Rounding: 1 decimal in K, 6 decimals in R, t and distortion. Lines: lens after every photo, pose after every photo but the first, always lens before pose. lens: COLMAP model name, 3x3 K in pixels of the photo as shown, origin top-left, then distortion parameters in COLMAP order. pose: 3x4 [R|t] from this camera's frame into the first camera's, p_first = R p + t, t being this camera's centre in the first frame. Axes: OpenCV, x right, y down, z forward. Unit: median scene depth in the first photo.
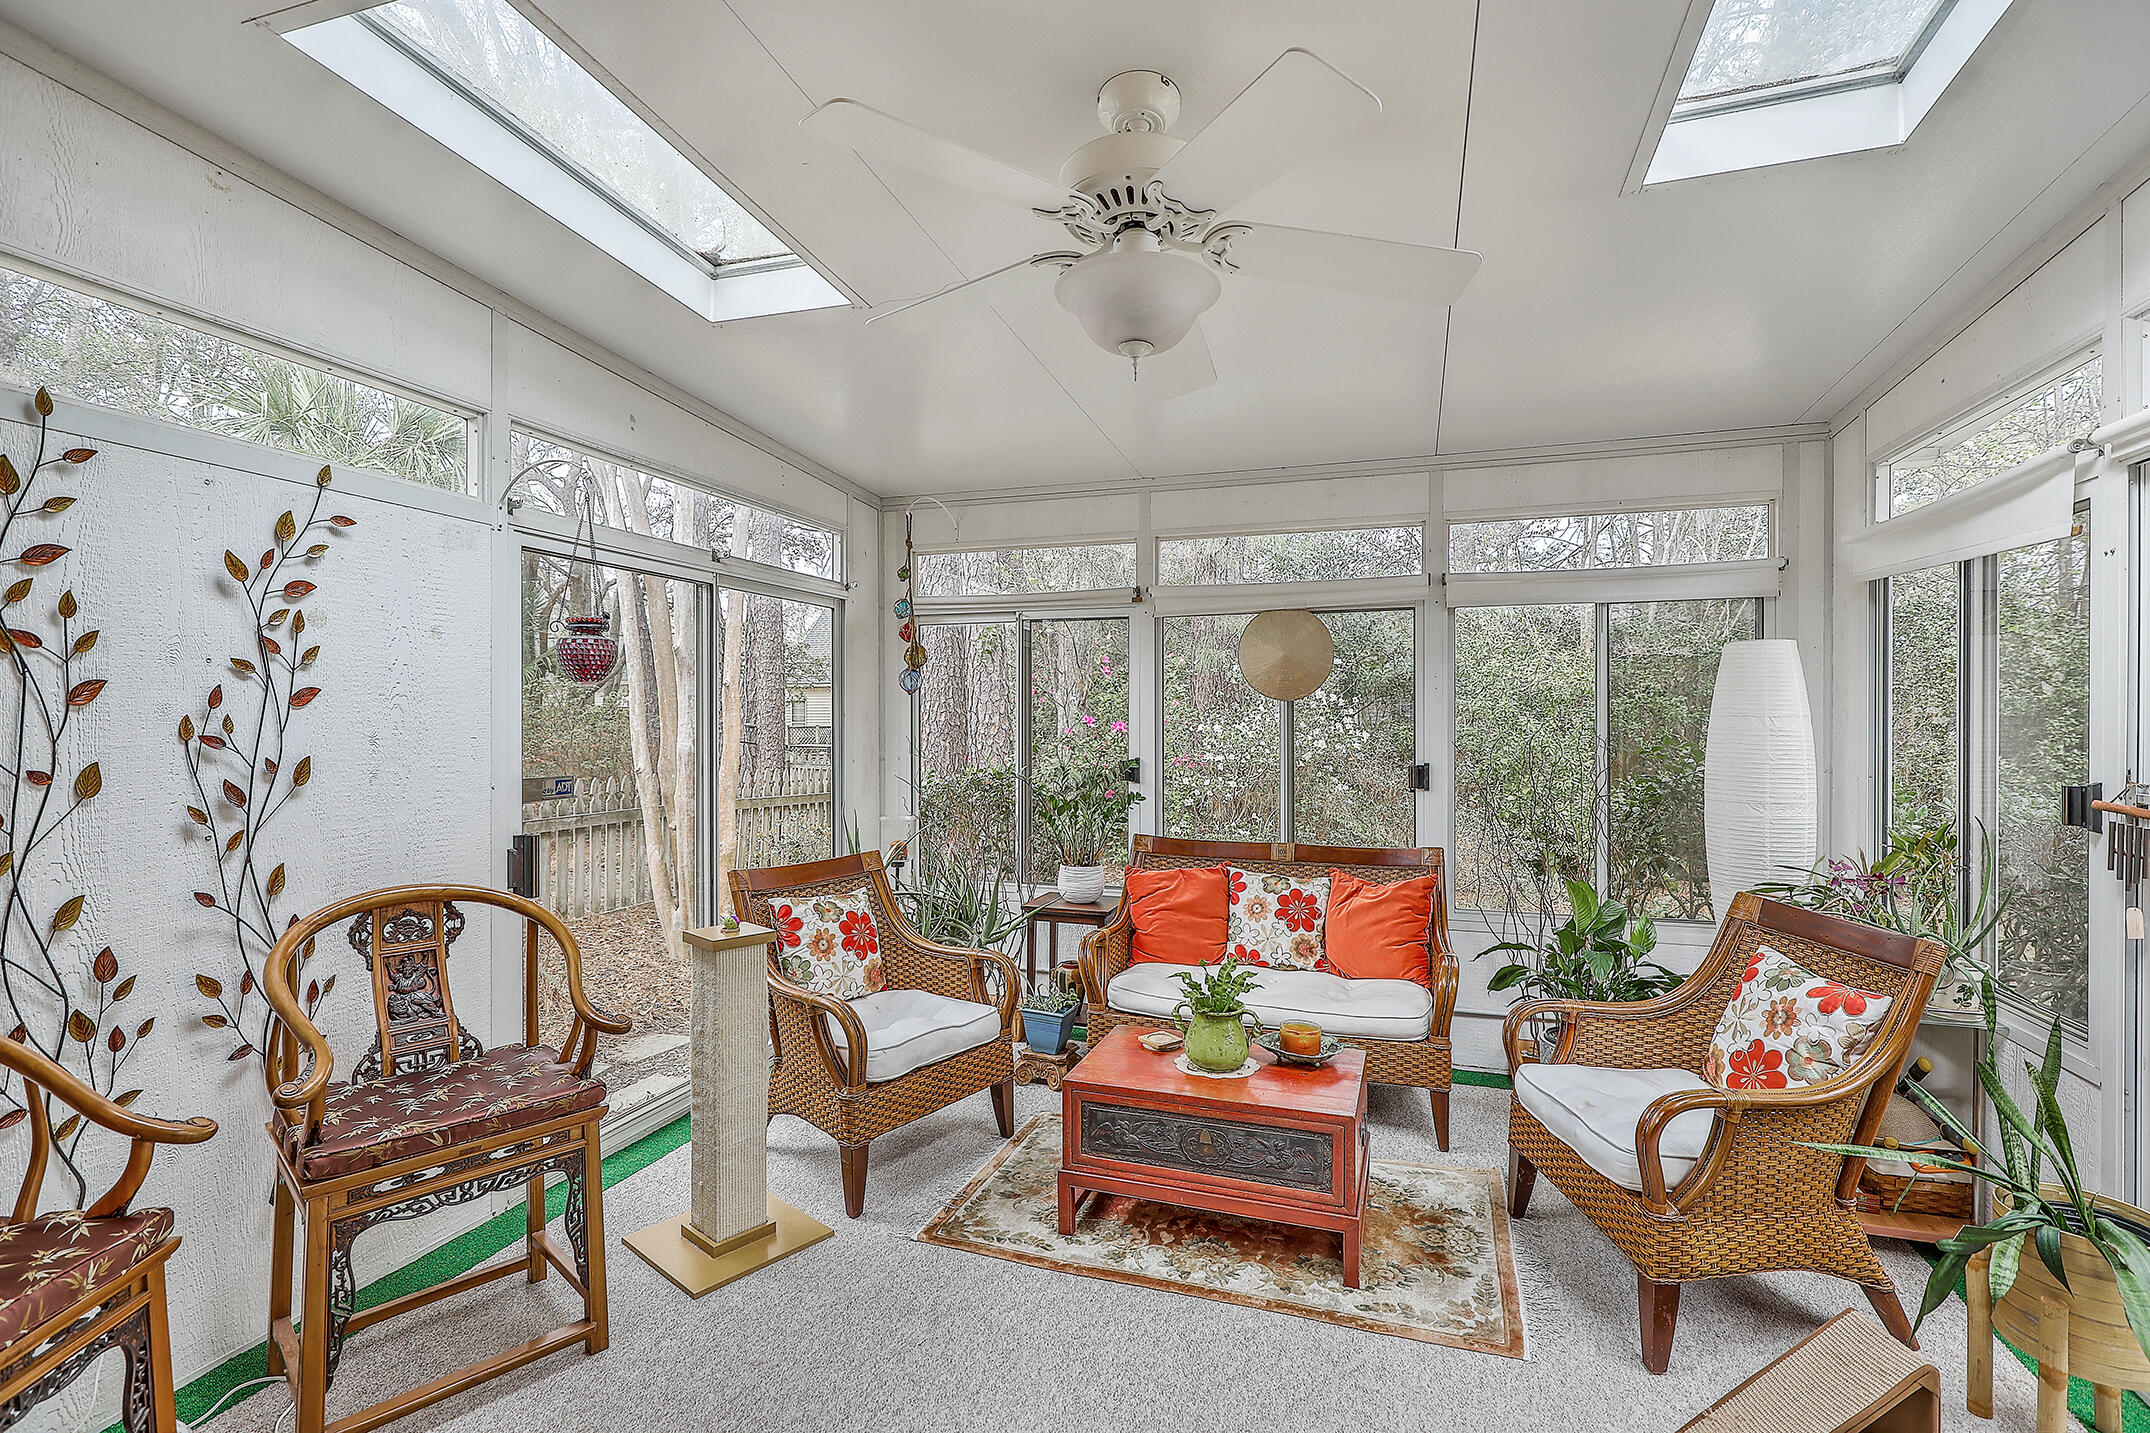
lens RADIAL K [[973.8, 0, 1089.7], [0, 973.8, 719.1], [0, 0, 1]] dist [0.003860, -0.001459]
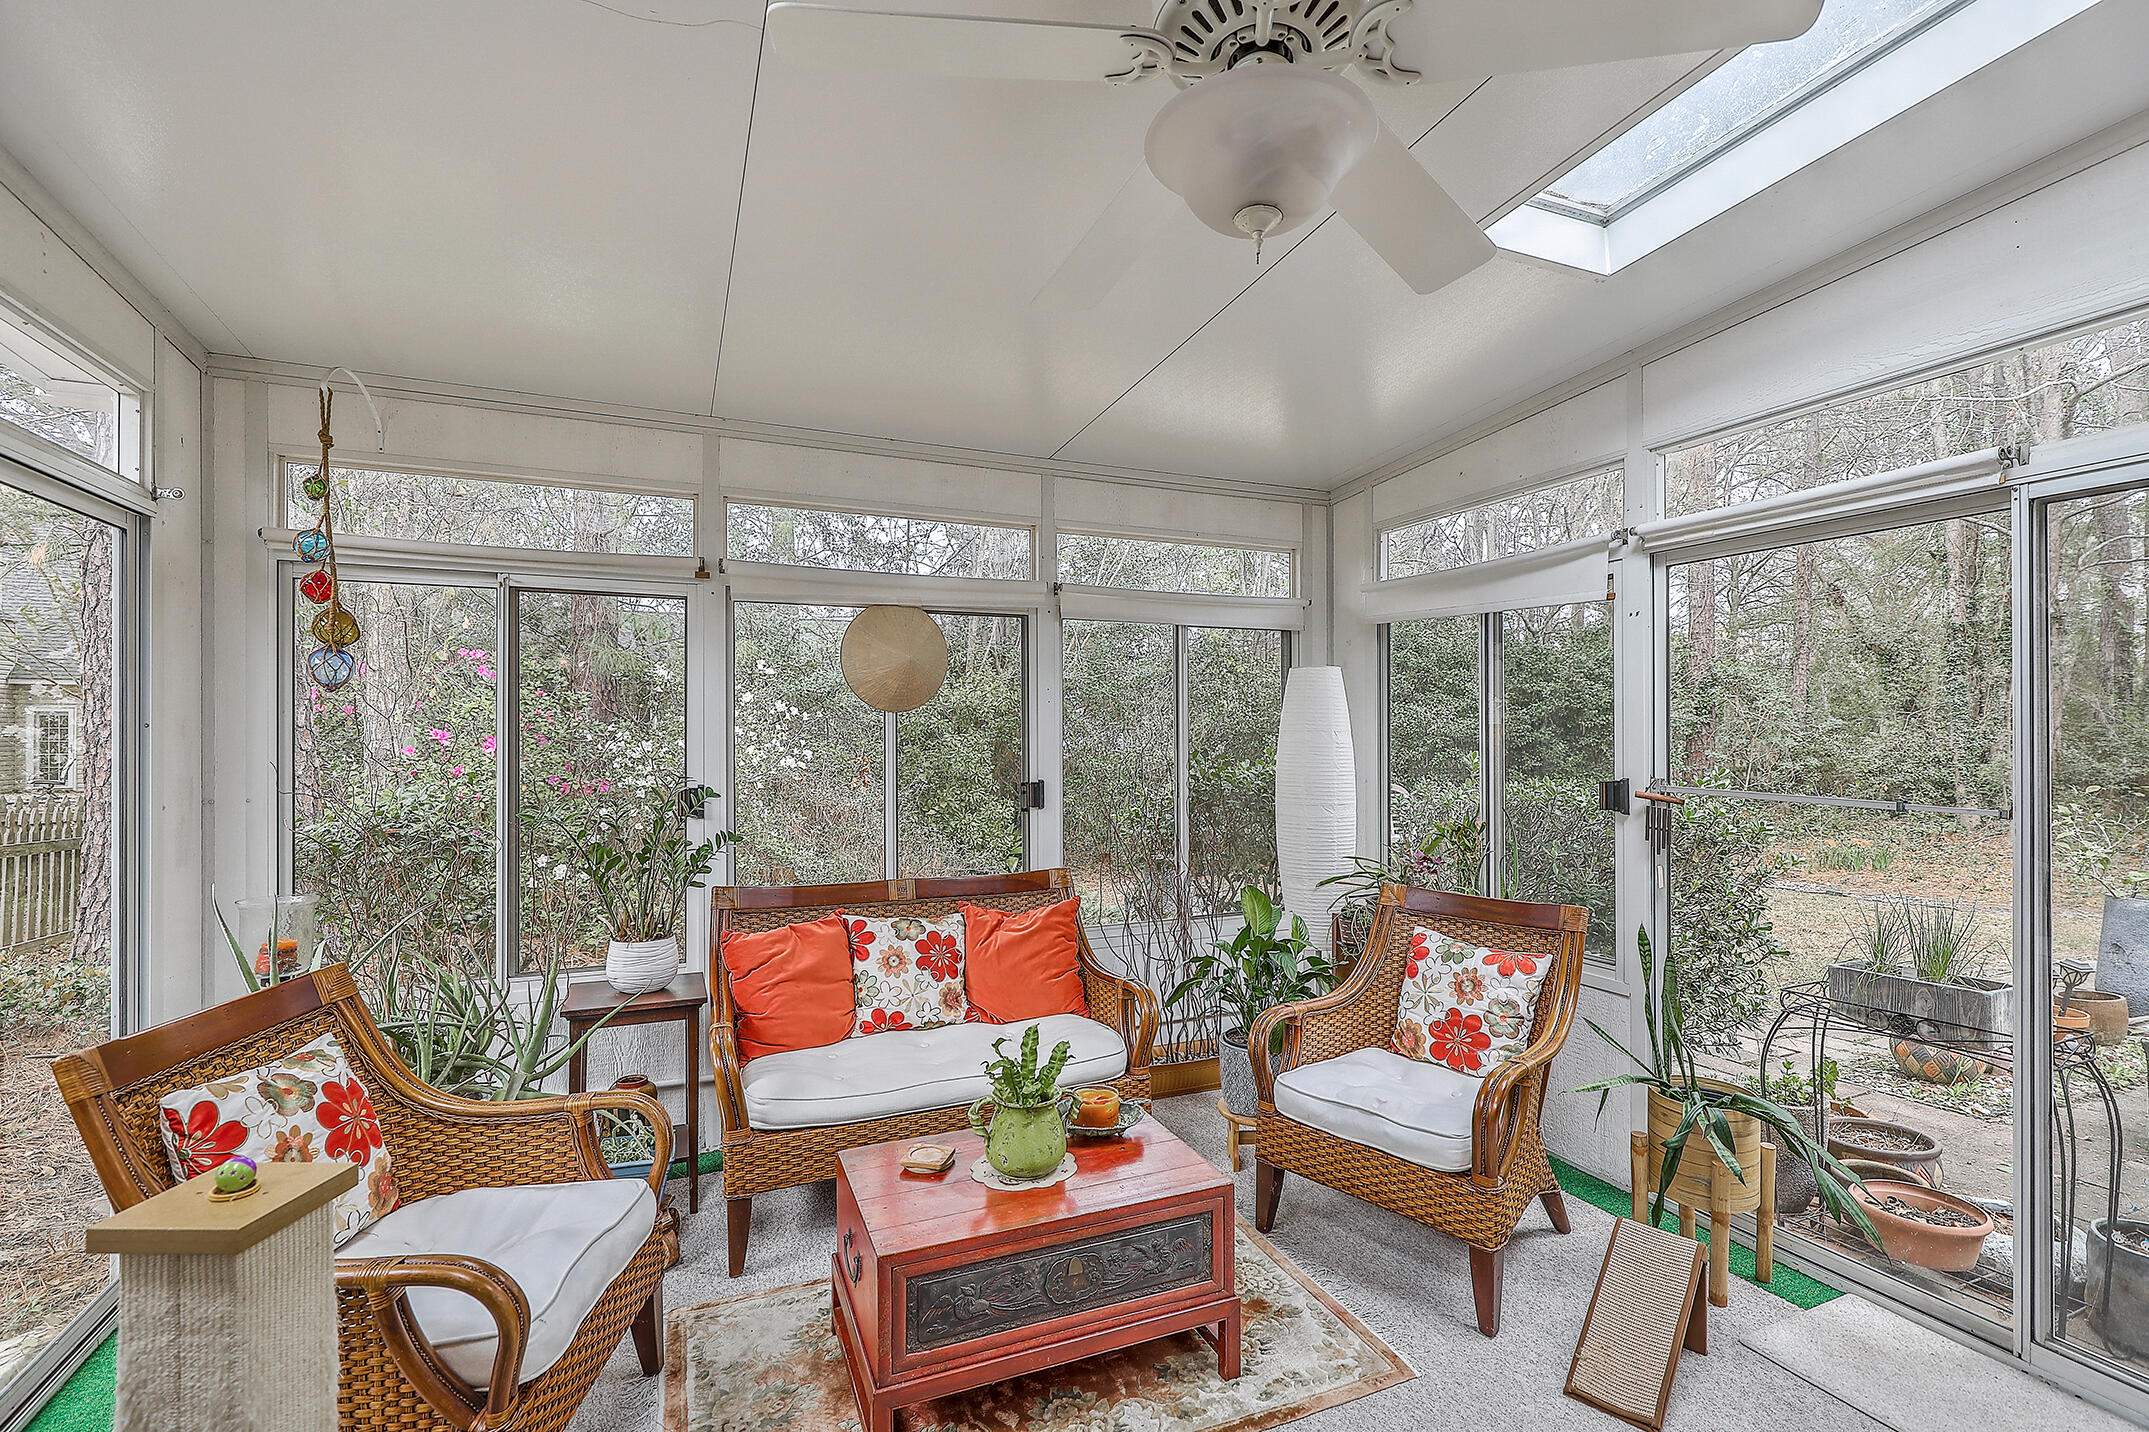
lens RADIAL K [[973.4, 0, 1086.5], [0, 973.4, 728.9], [0, 0, 1]] dist [0.003860, -0.001459]
pose [[0.741337, 0.004636, 0.671117, -0.269633], [0.000641, 0.999971, -0.007616, 0.002676], [-0.671133, 0.006076, 0.741312, 0.277115]]
